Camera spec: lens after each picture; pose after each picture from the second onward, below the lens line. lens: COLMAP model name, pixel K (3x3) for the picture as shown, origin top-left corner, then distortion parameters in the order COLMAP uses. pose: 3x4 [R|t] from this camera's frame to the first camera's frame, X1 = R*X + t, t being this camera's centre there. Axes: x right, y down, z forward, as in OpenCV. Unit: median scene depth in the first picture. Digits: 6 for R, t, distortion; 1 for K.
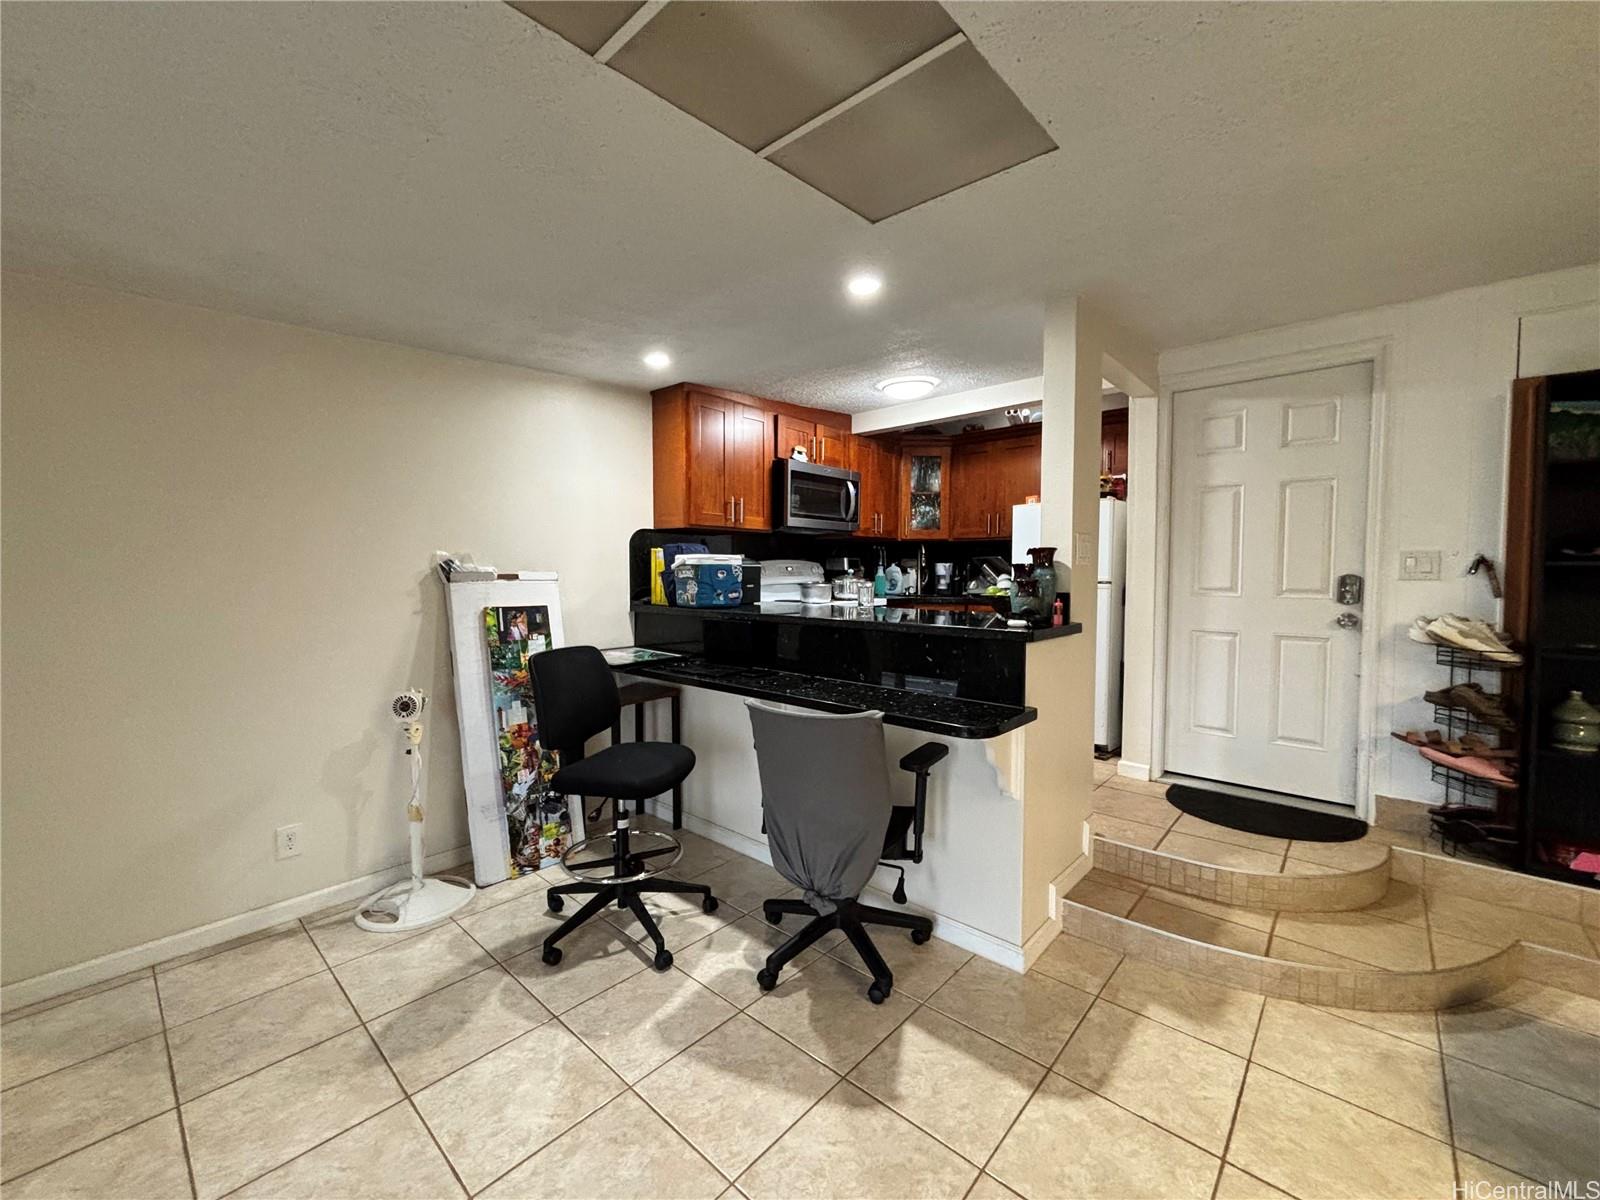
lens RADIAL K [[642.7, 0, 799.4], [0, 642.7, 600.3], [0, 0, 1]] dist [-0.001094, 0.000644]
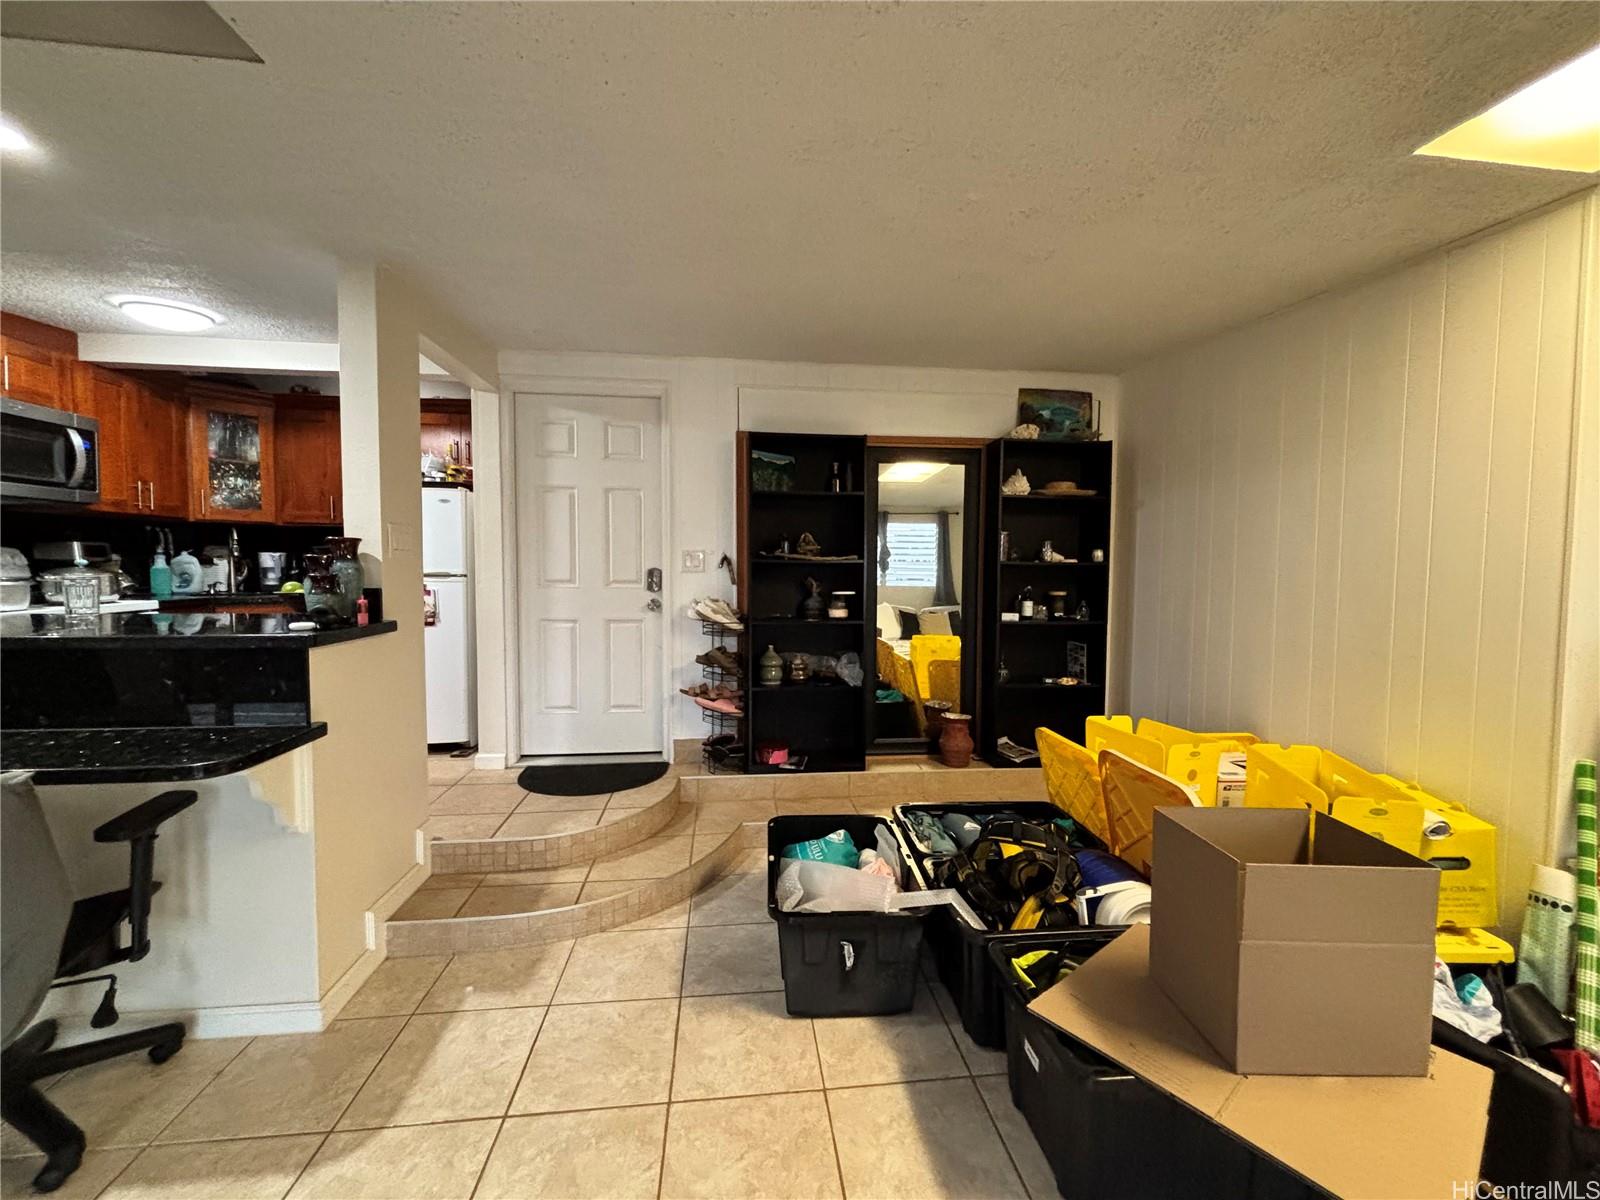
lens RADIAL K [[642.7, 0, 796.1], [0, 642.7, 599.6], [0, 0, 1]] dist [-0.001094, 0.000644]
pose [[0.668683, -0.036347, 0.742658, 0.128820], [0.026868, 0.999333, 0.024717, -0.002268], [-0.743062, 0.003425, 0.669214, -0.044971]]
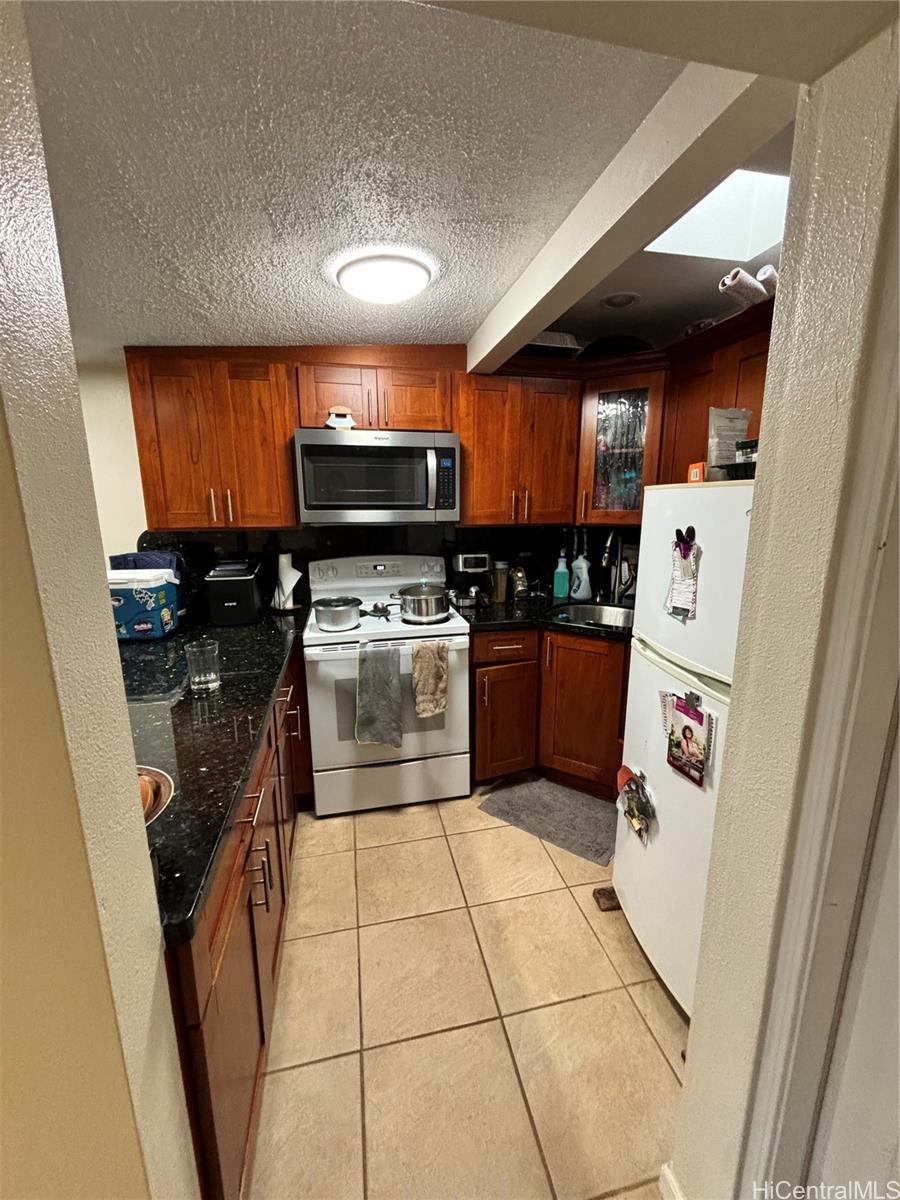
lens RADIAL K [[482.0, 0, 457.8], [0, 482.0, 603.6], [0, 0, 1]] dist [-0.001094, 0.000644]
pose [[0.808804, 0.127732, -0.574038, 0.687090], [-0.027547, 0.983284, 0.179983, -0.191889], [0.587432, -0.129758, 0.798803, 0.953657]]
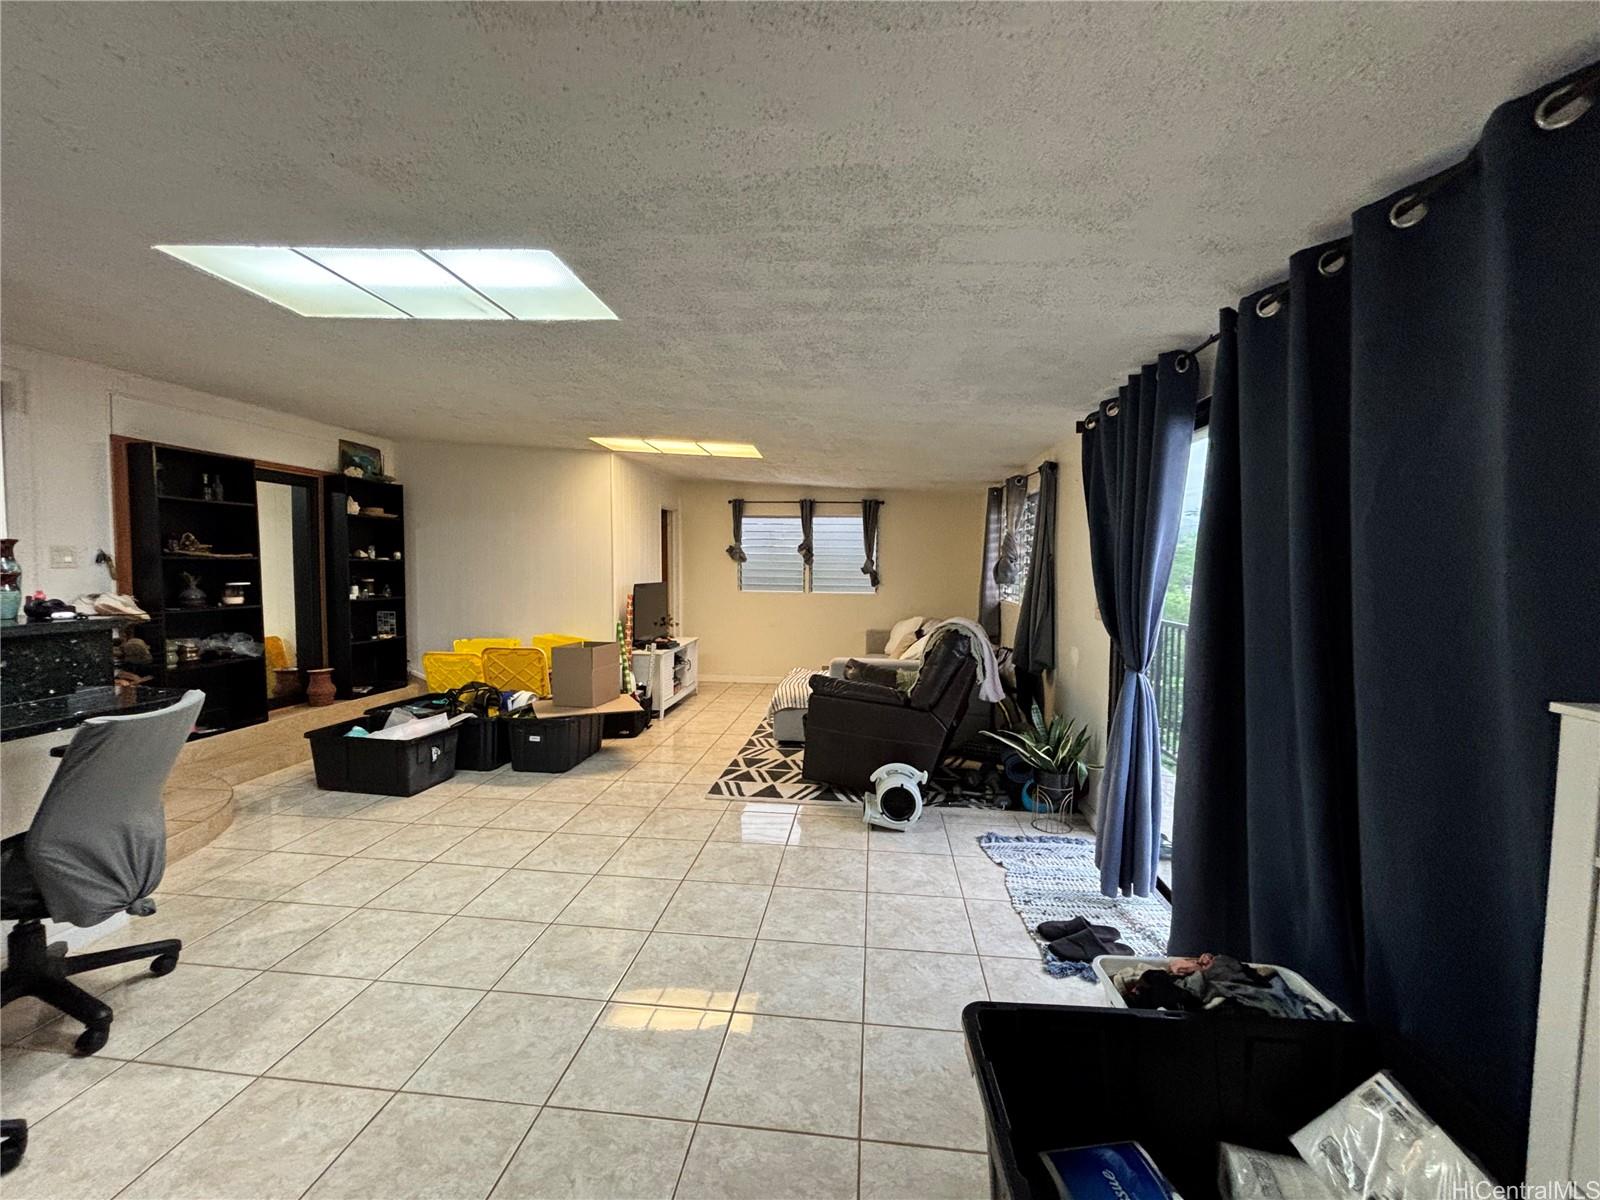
lens RADIAL K [[642.7, 0, 793.7], [0, 642.7, 603.2], [0, 0, 1]] dist [-0.001094, 0.000644]
pose [[-0.572665, -0.058143, 0.817725, -1.020827], [0.022209, 0.996015, 0.086373, -0.043218], [-0.819489, 0.067624, -0.569092, 0.556569]]
